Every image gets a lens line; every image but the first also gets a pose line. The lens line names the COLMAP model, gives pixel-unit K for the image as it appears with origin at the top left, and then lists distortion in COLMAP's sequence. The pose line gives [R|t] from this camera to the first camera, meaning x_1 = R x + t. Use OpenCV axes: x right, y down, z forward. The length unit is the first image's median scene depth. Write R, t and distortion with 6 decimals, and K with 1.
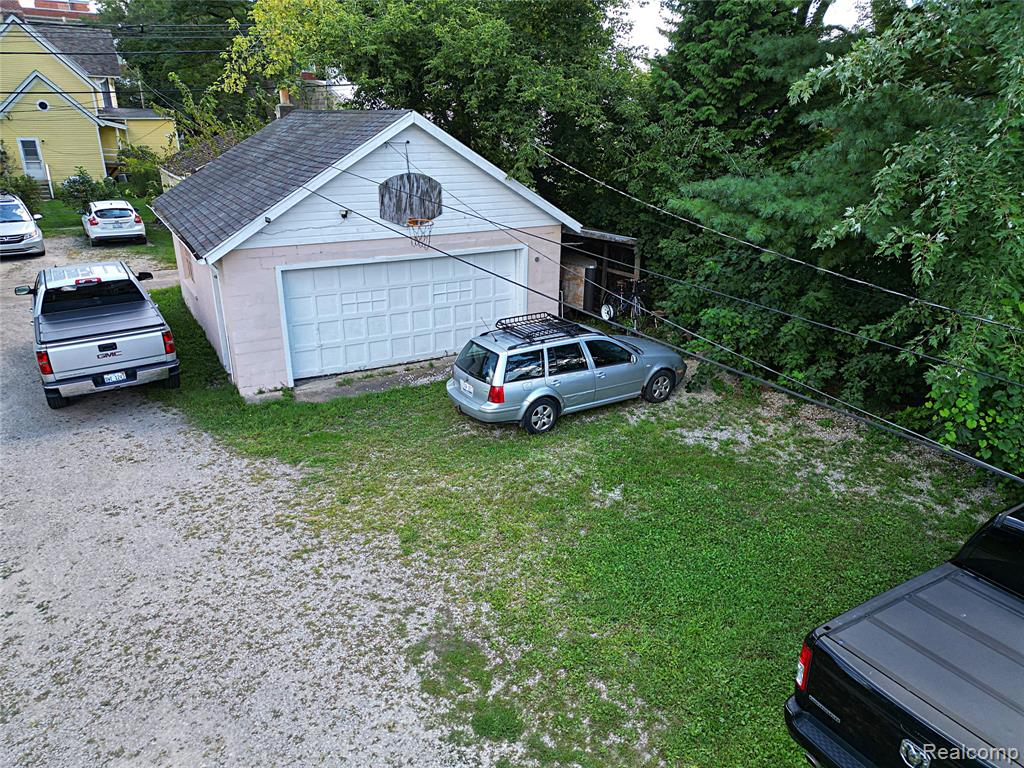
lens RADIAL K [[721.0, 0, 514.8], [0, 721.0, 383.8], [0, 0, 1]] dist [0.070777, -0.041685]
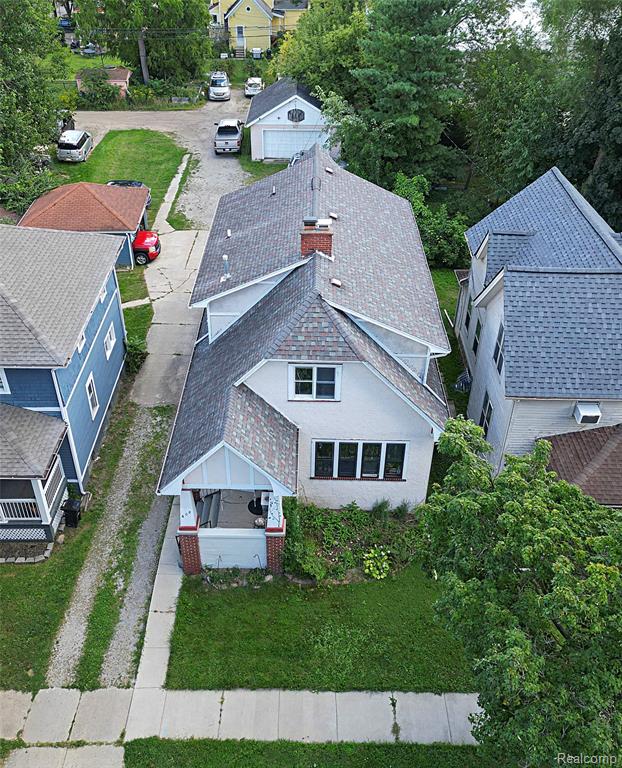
lens RADIAL K [[722.6, 0, 311.0], [0, 722.6, 384.0], [0, 0, 1]] dist [0.068670, -0.034595]
pose [[0.866704, 0.292942, -0.403745, 2.007648], [-0.181861, 0.939251, 0.291090, -0.049363], [0.464490, -0.178863, 0.867327, -2.741514]]
